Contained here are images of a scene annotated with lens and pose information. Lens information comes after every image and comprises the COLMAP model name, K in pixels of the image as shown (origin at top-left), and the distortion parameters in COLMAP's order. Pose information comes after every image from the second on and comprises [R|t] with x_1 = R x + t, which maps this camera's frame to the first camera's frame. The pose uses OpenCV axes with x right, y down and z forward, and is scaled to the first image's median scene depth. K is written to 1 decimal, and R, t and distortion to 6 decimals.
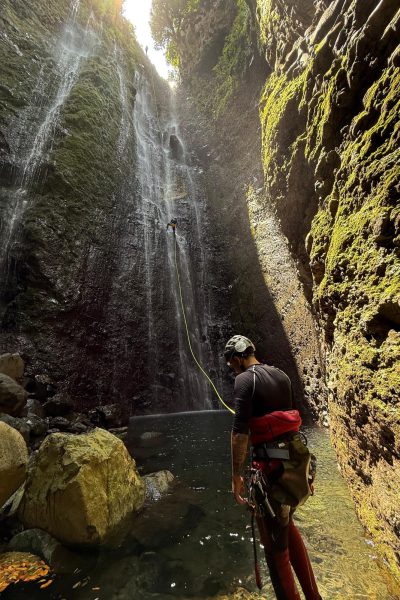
lens RADIAL K [[238.2, 0, 200.2], [0, 238.2, 300.0], [0, 0, 1]] dist [-0.004909, 0.000772]
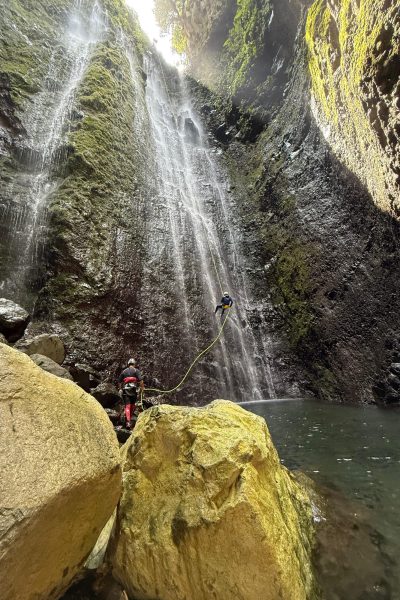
lens RADIAL K [[238.2, 0, 200.5], [0, 238.2, 300.3], [0, 0, 1]] dist [-0.004909, 0.000772]
pose [[0.995033, -0.068570, -0.072164, -0.076389], [0.069300, 0.997566, 0.007667, 0.053951], [0.071463, -0.012630, 0.997363, 0.079146]]
